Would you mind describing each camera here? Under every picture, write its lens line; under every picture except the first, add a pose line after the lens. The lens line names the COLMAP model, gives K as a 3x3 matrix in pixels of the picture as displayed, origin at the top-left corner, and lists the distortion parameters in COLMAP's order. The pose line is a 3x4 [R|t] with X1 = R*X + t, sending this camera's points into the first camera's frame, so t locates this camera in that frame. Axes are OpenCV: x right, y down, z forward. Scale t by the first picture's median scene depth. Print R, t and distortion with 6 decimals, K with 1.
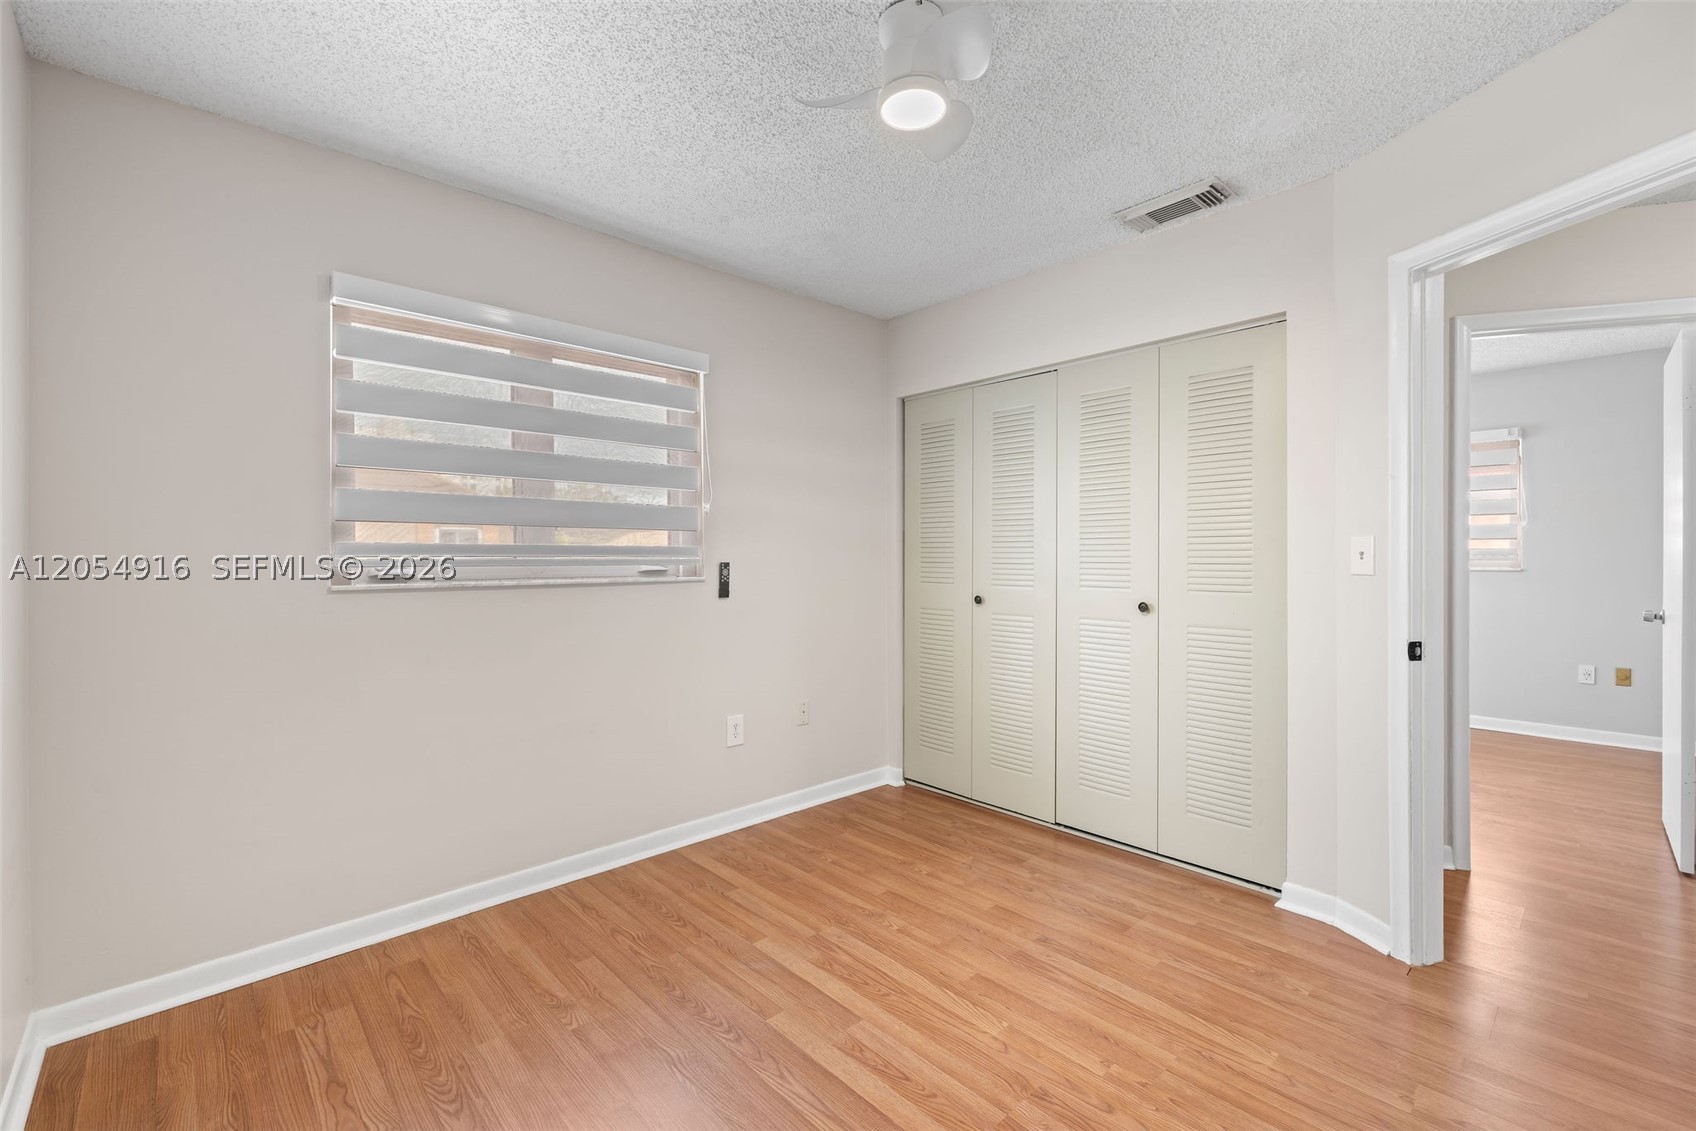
lens RADIAL K [[720.9, 0, 853.1], [0, 720.9, 539.6], [0, 0, 1]] dist [0.004188, -0.000149]
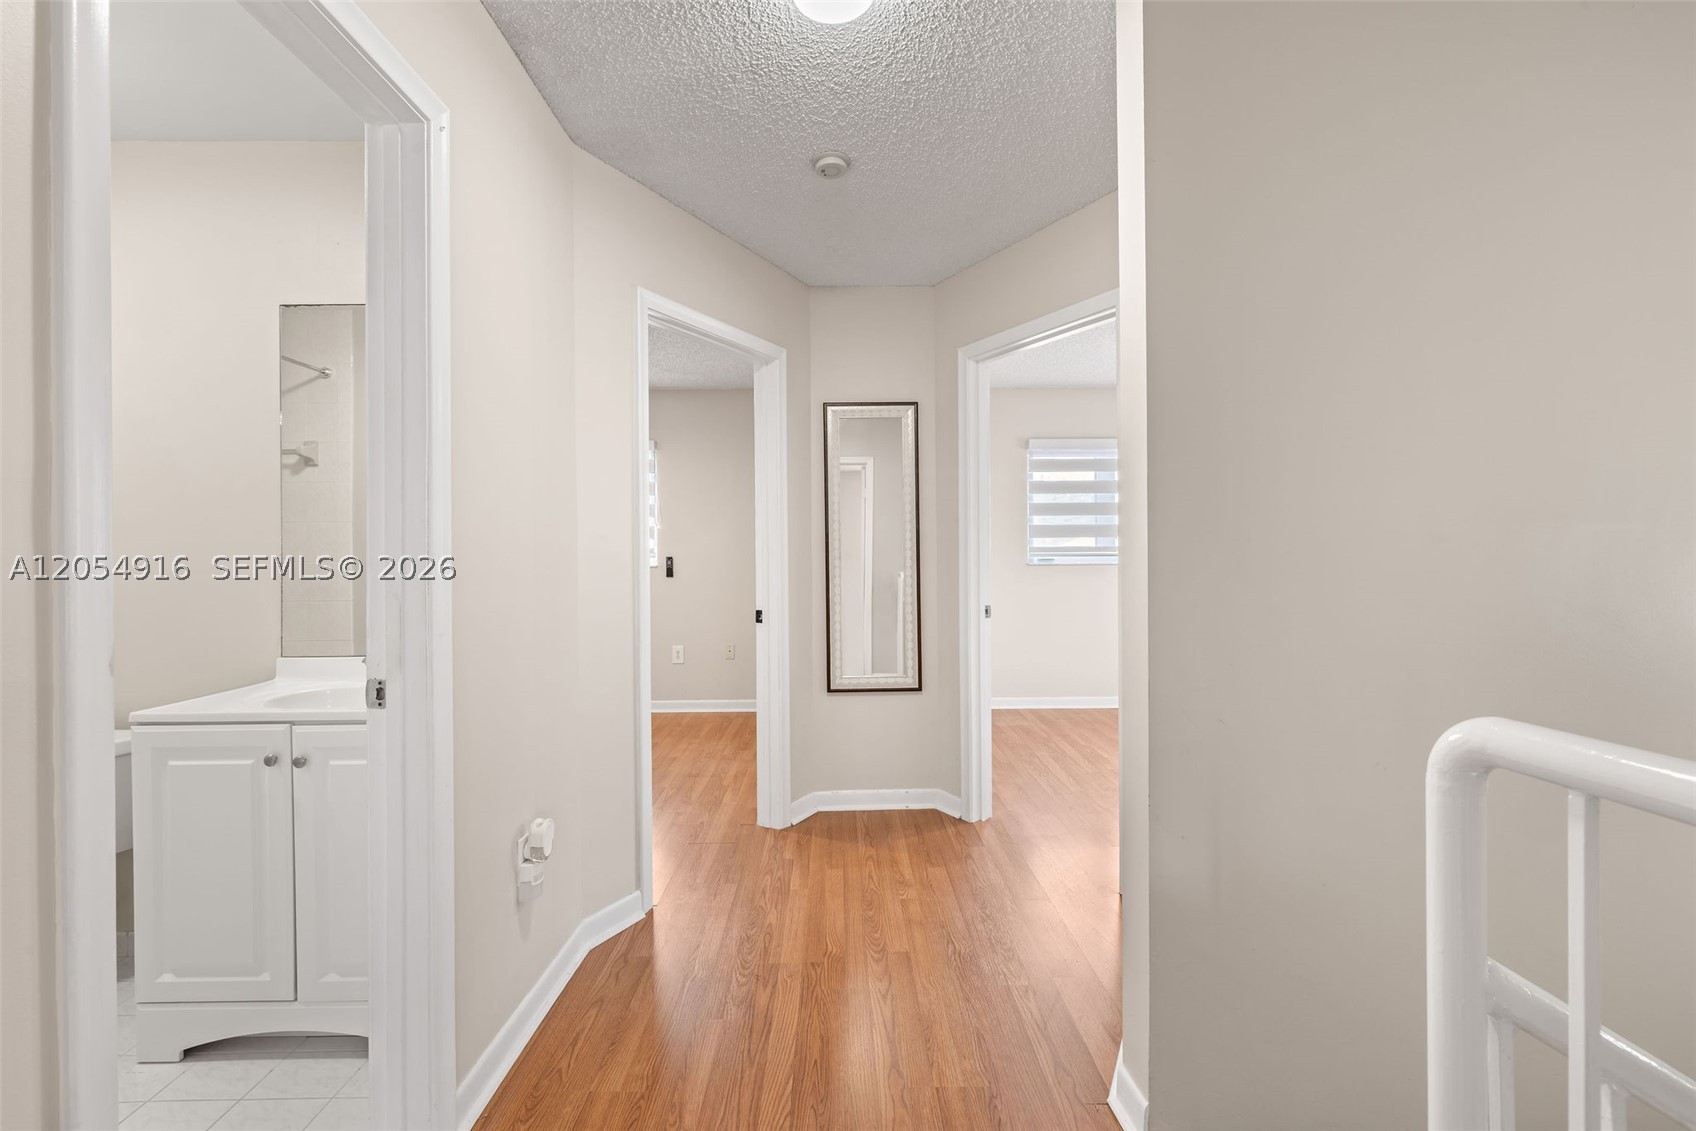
lens RADIAL K [[720.9, 0, 836.3], [0, 720.9, 556.2], [0, 0, 1]] dist [0.004188, -0.000149]
pose [[0.719385, -0.004023, -0.694600, 1.486187], [0.030081, 0.999226, 0.025367, -0.001085], [0.693960, -0.039143, 0.718949, 0.045718]]
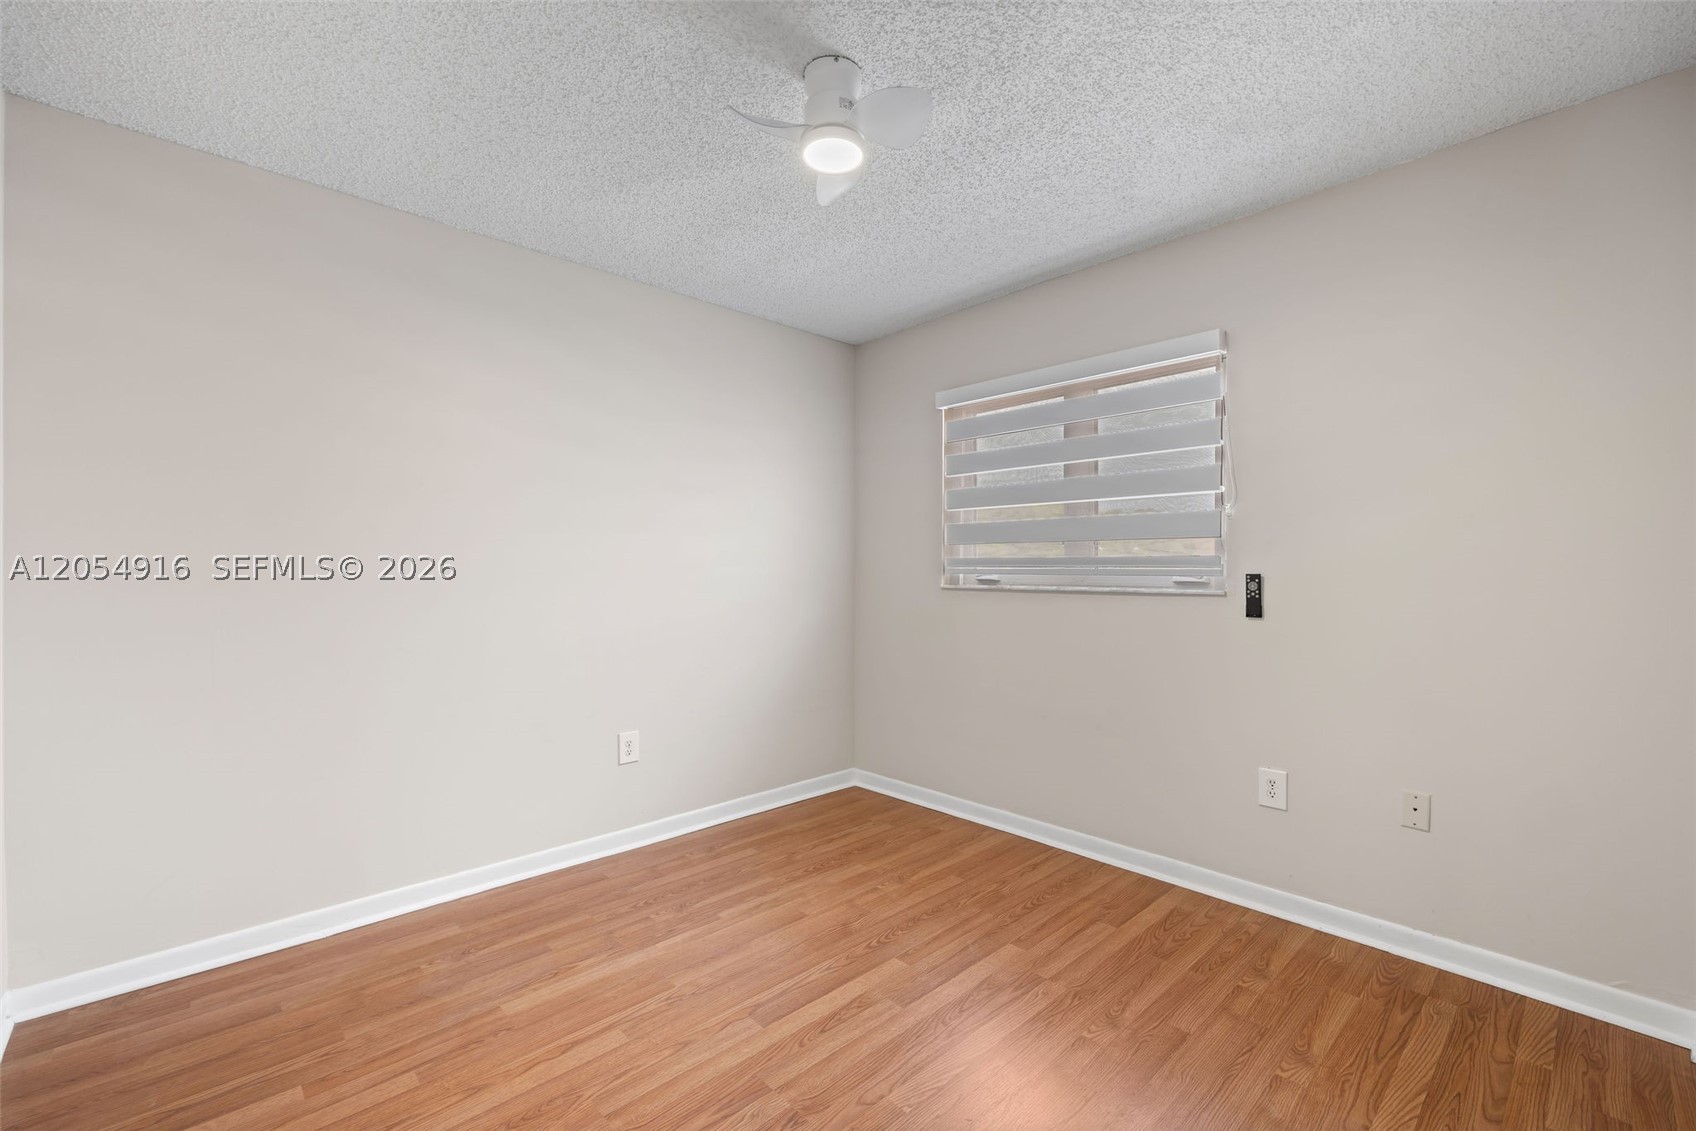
lens RADIAL K [[720.9, 0, 848.1], [0, 720.9, 571.4], [0, 0, 1]] dist [0.004188, -0.000149]
pose [[-0.010106, 0.002036, -0.999947, 0.713968], [0.029885, 0.999552, 0.001734, 0.016988], [0.999502, -0.029866, -0.010162, 0.638363]]
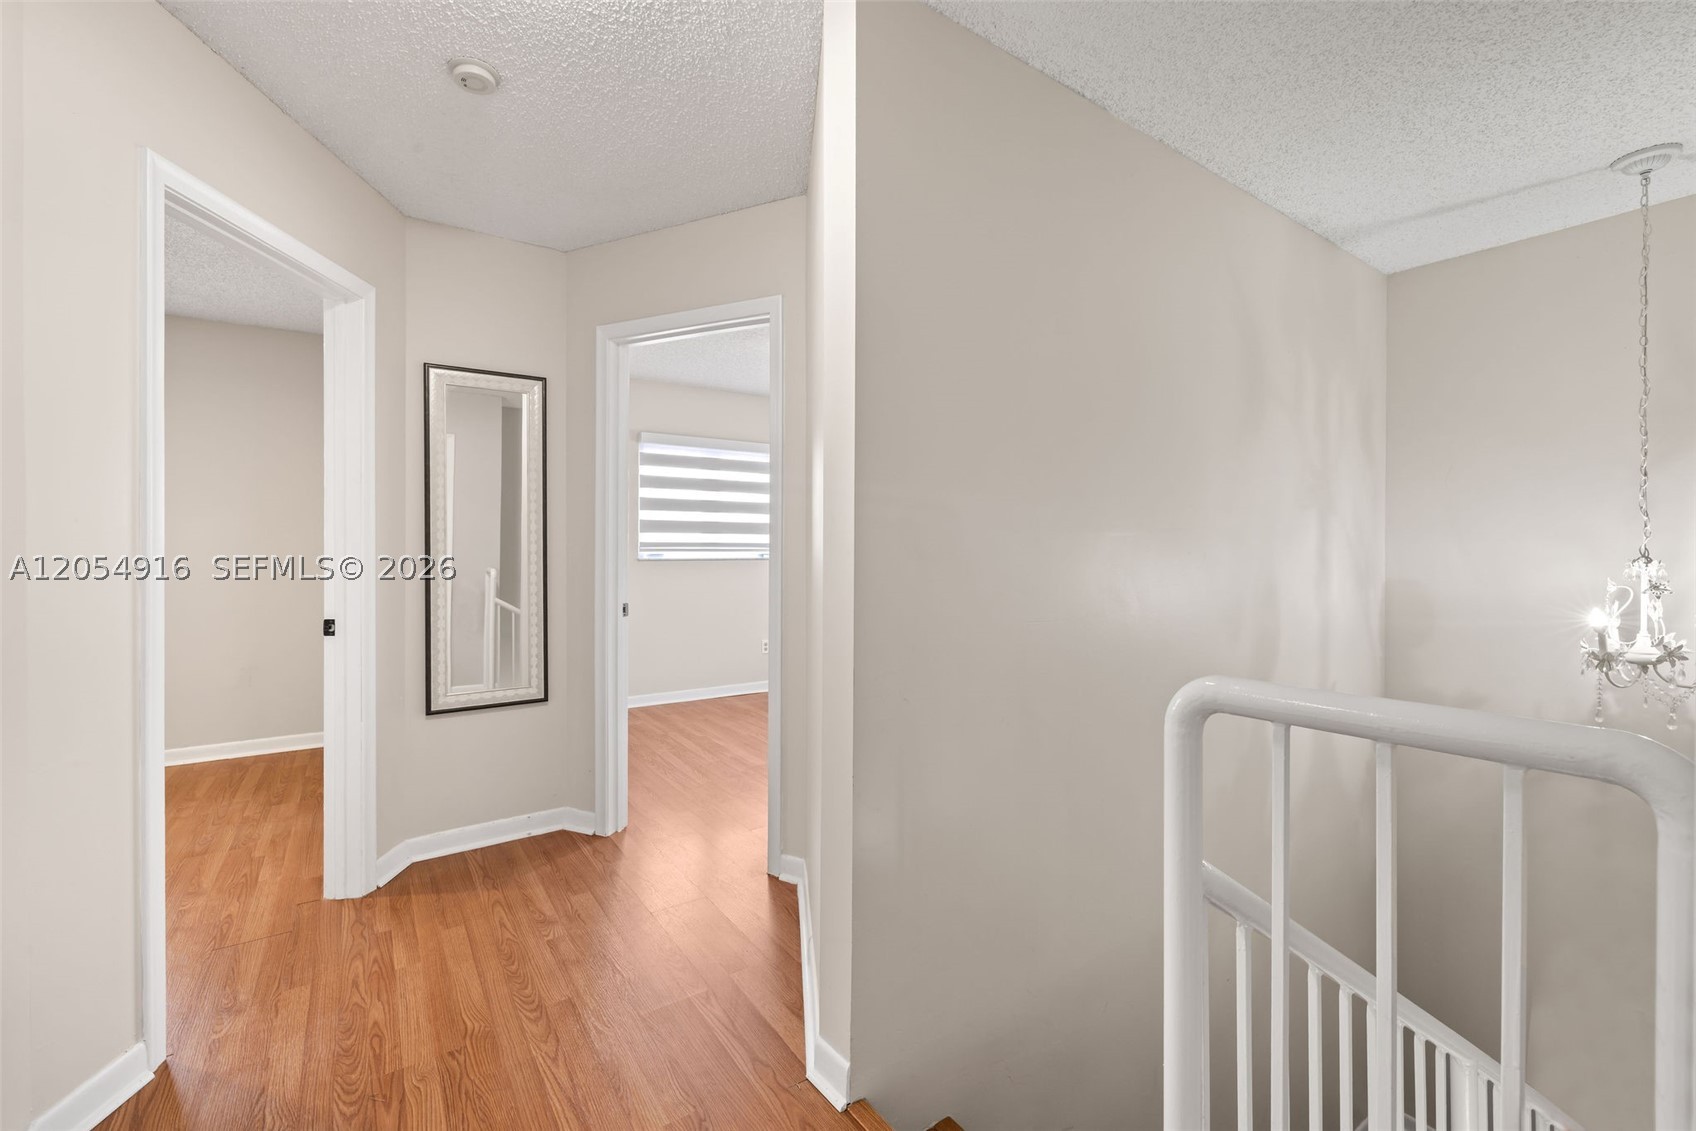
lens RADIAL K [[720.9, 0, 842.2], [0, 720.9, 552.7], [0, 0, 1]] dist [0.004188, -0.000149]
pose [[0.984088, 0.002794, -0.177658, 1.375464], [0.003903, 0.999295, 0.037336, -0.001971], [0.177637, -0.037436, 0.983384, 0.026531]]
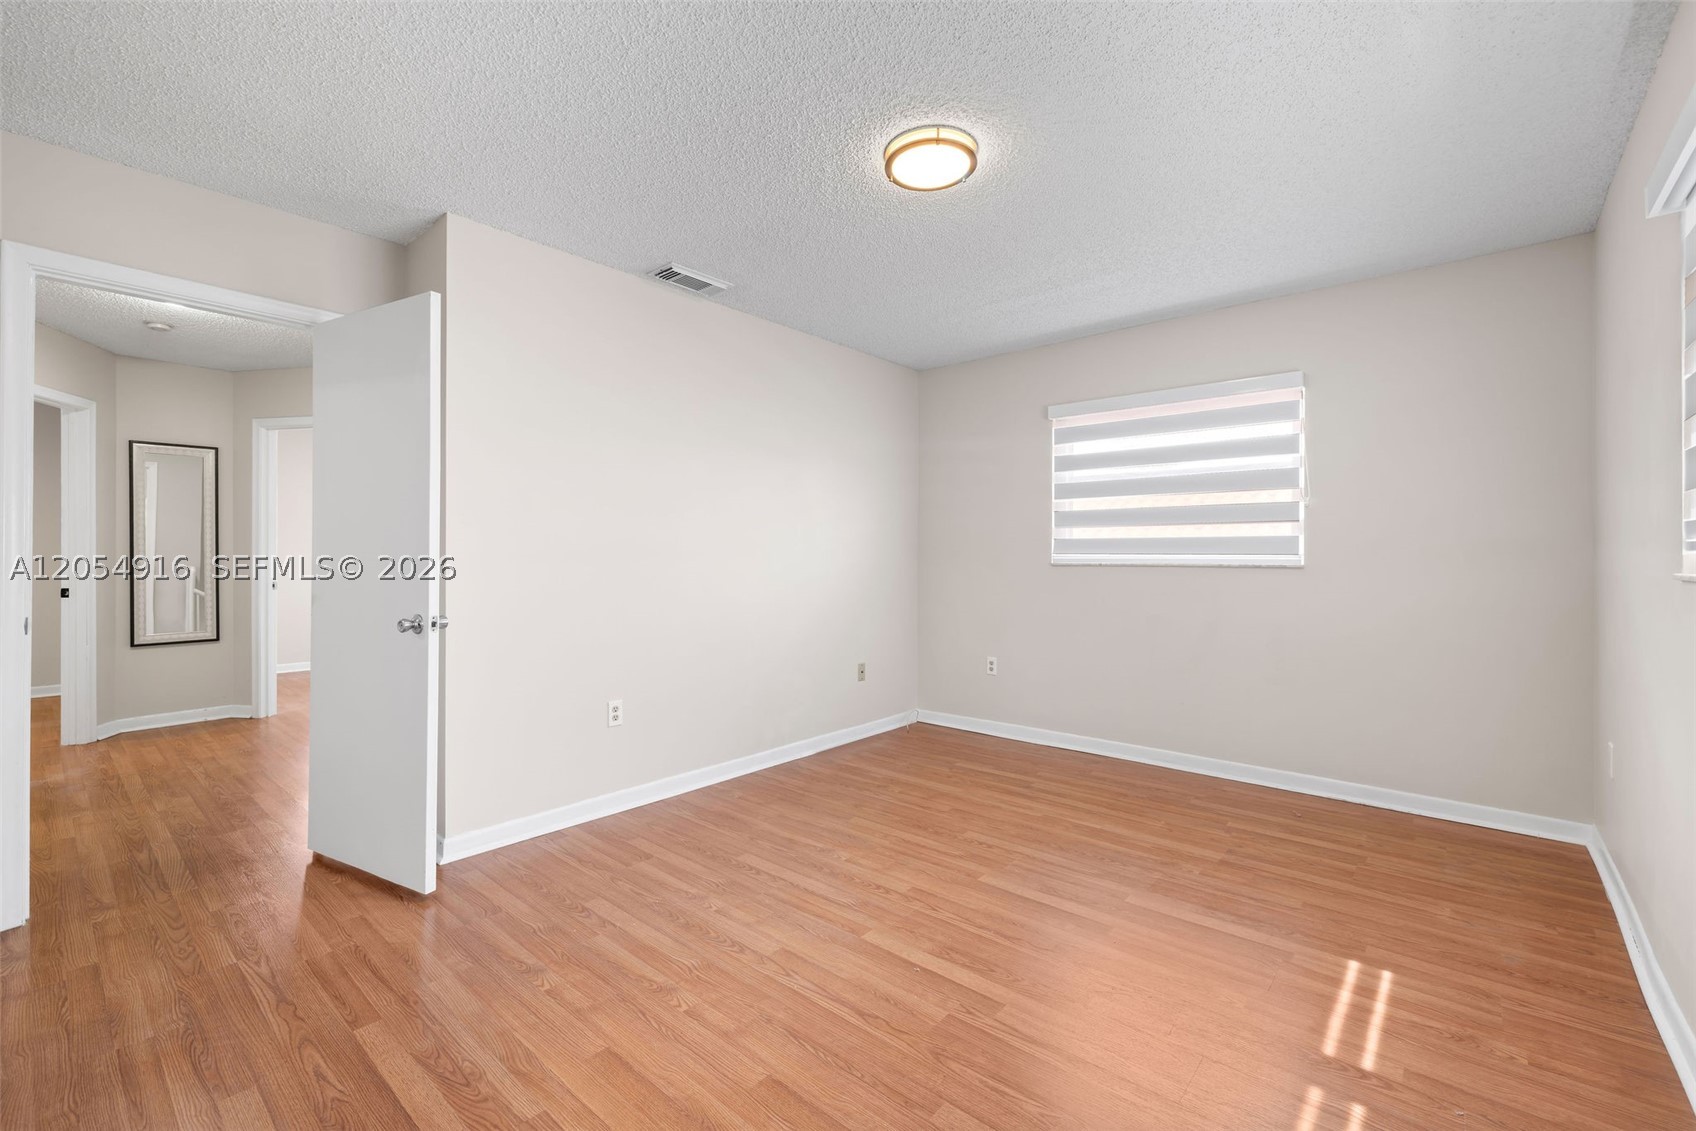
lens RADIAL K [[720.9, 0, 840.5], [0, 720.9, 556.4], [0, 0, 1]] dist [0.004188, -0.000149]
pose [[0.997017, 0.001977, 0.077157, 2.160347], [-0.004710, 0.999367, 0.035266, -0.022987], [-0.077038, -0.035524, 0.996395, -0.913423]]
